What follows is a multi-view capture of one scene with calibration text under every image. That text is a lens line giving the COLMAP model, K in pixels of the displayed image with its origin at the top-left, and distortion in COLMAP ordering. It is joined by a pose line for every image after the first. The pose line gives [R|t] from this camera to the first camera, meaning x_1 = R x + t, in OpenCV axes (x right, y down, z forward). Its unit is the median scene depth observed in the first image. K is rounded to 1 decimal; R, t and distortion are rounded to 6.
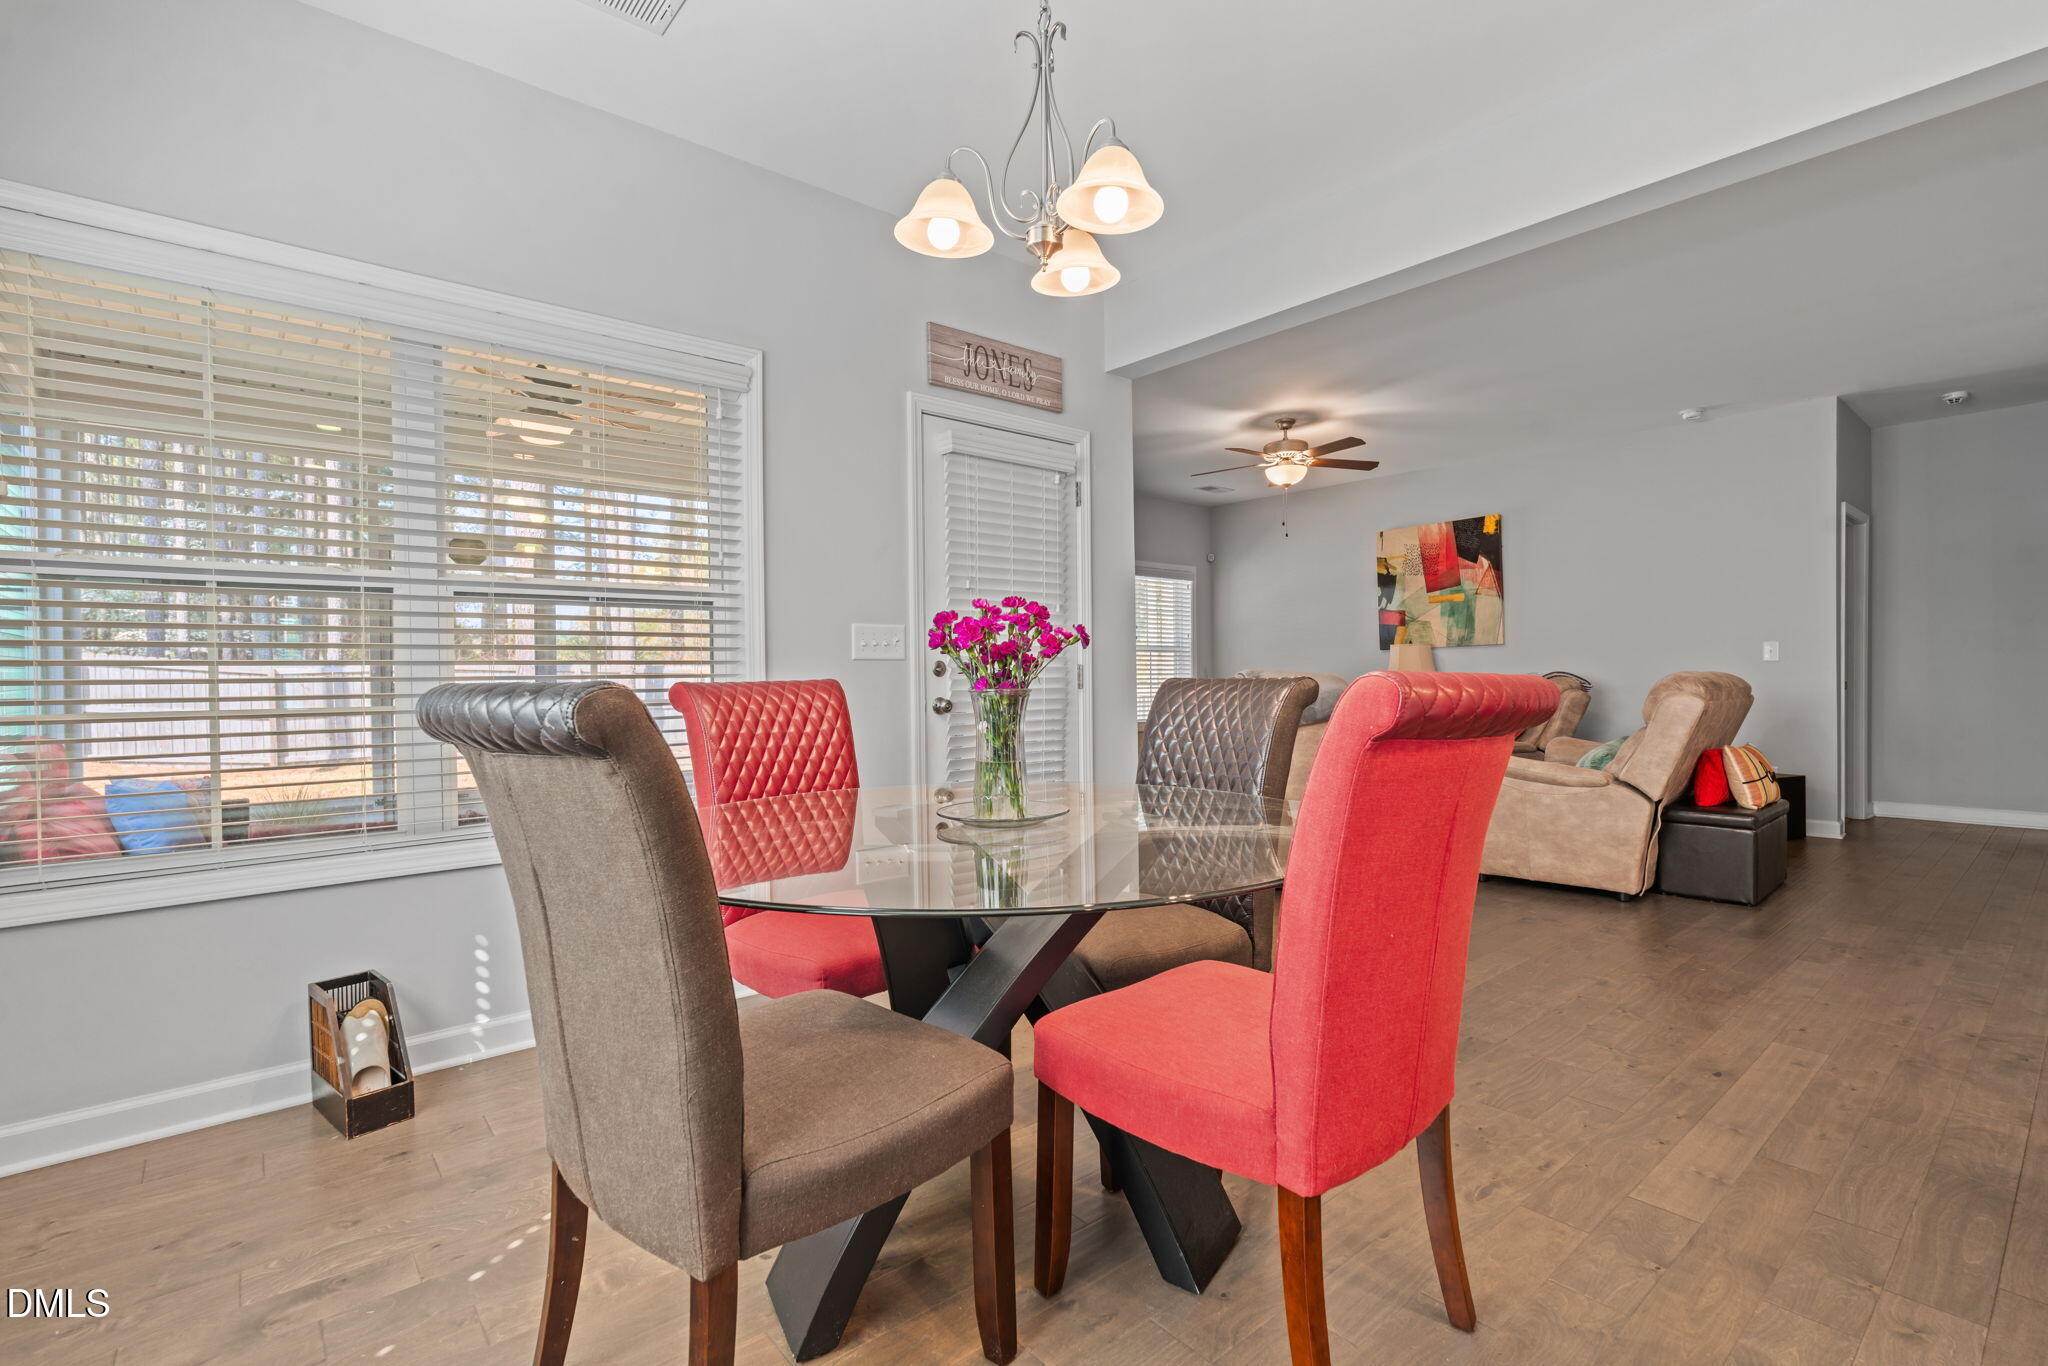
lens RADIAL K [[949.9, 0, 1024.0], [0, 949.9, 683.0], [0, 0, 1]] dist [-0.002852, -0.000660]
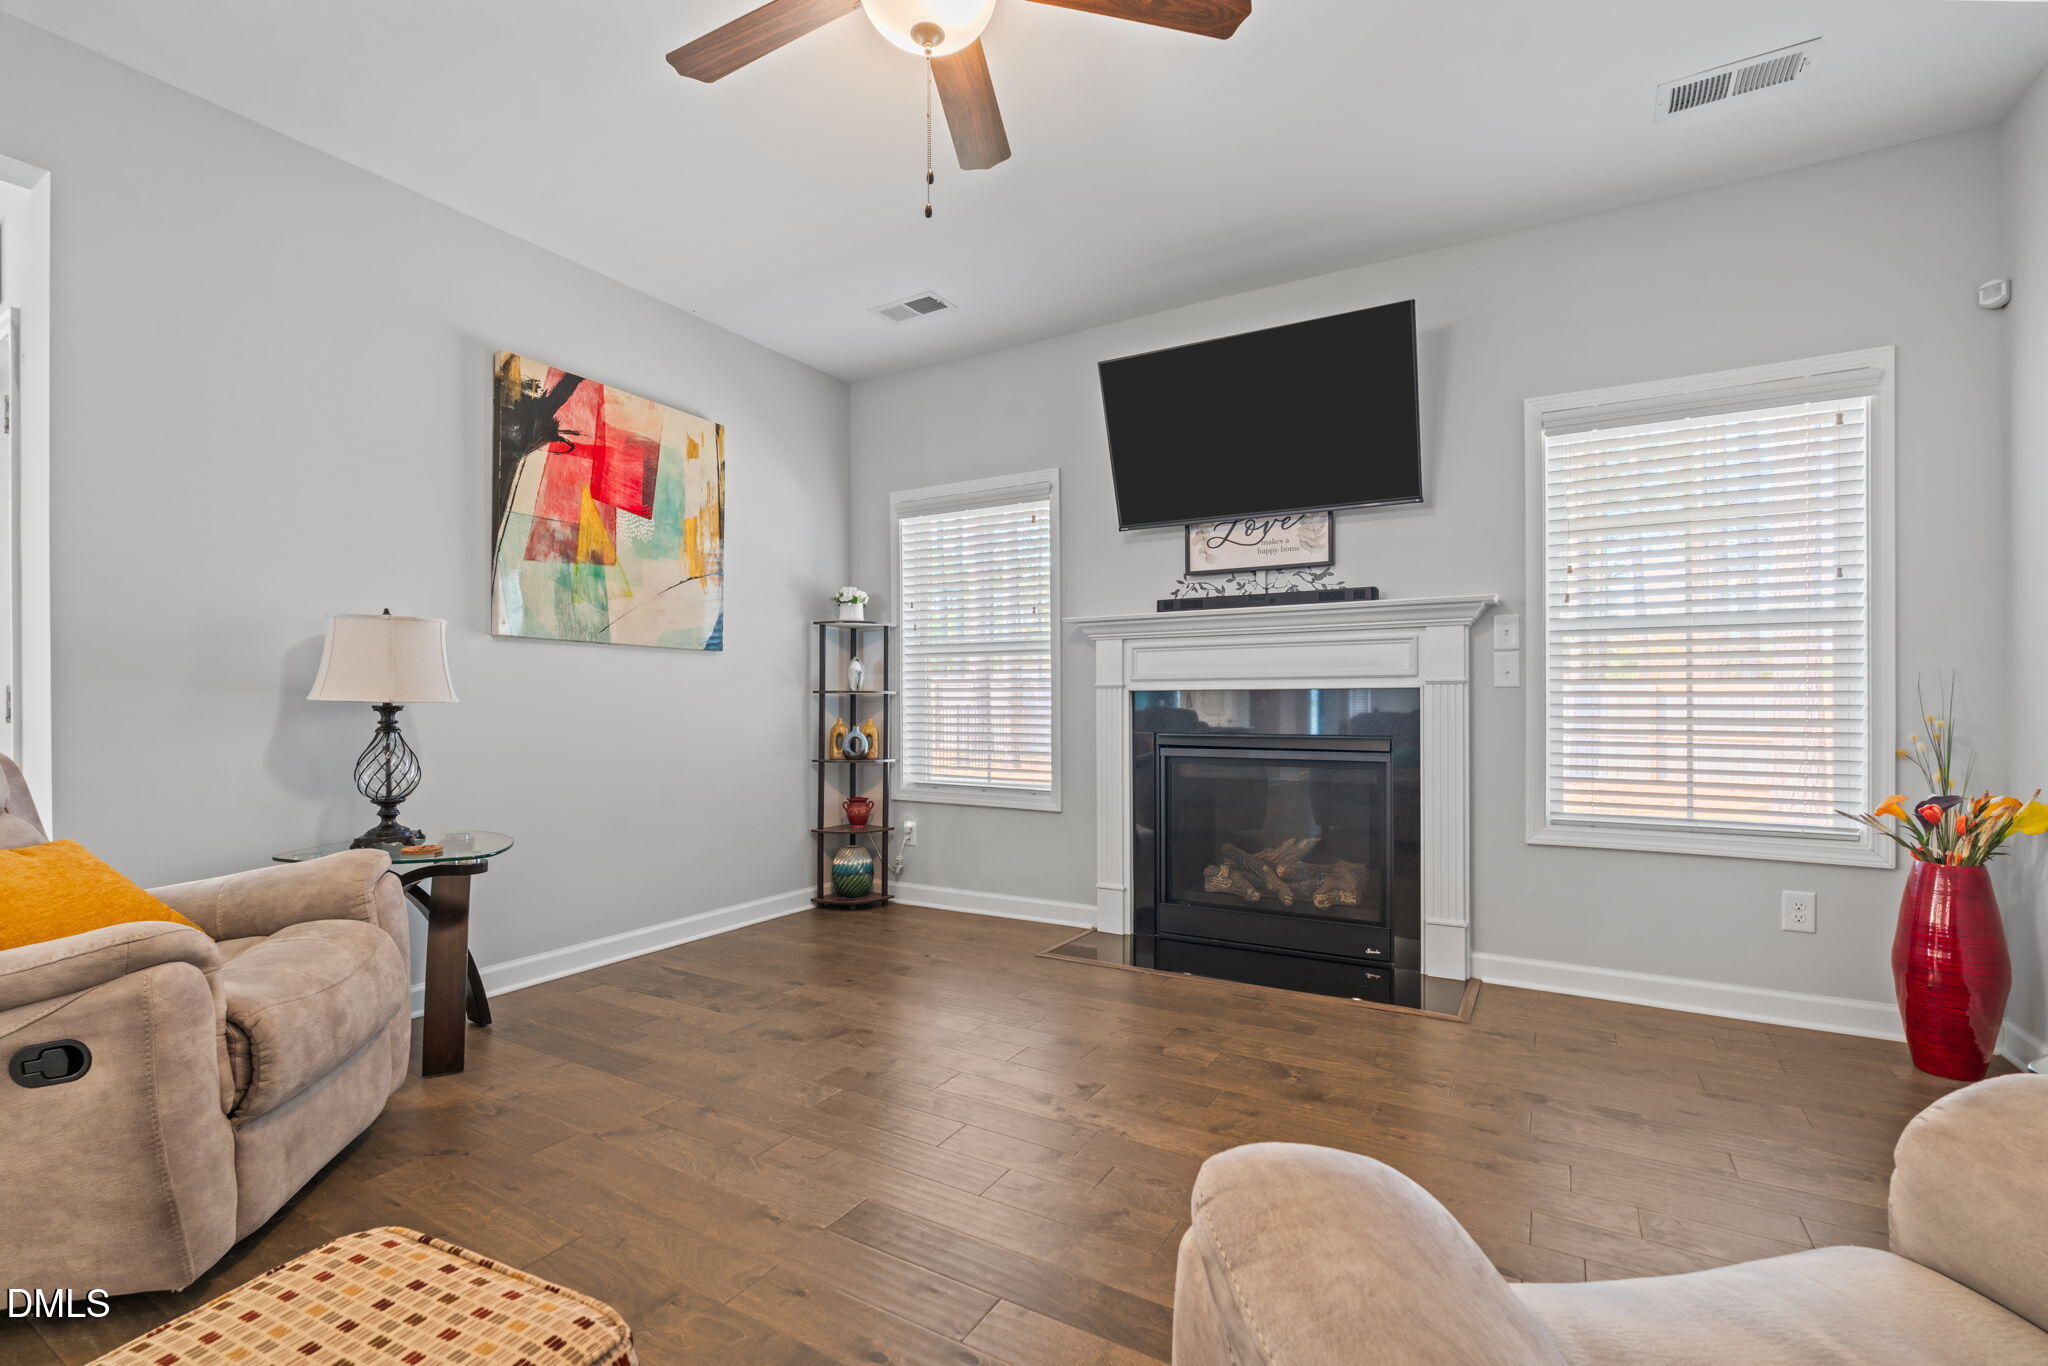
lens RADIAL K [[924.4, 0, 1010.1], [0, 924.4, 702.4], [0, 0, 1]] dist [-0.005293, -0.000609]
pose [[0.322756, 0.011520, -0.946412, 0.465382], [-0.007730, 0.999925, 0.009536, -0.009010], [0.946451, 0.004238, 0.322821, 0.789765]]
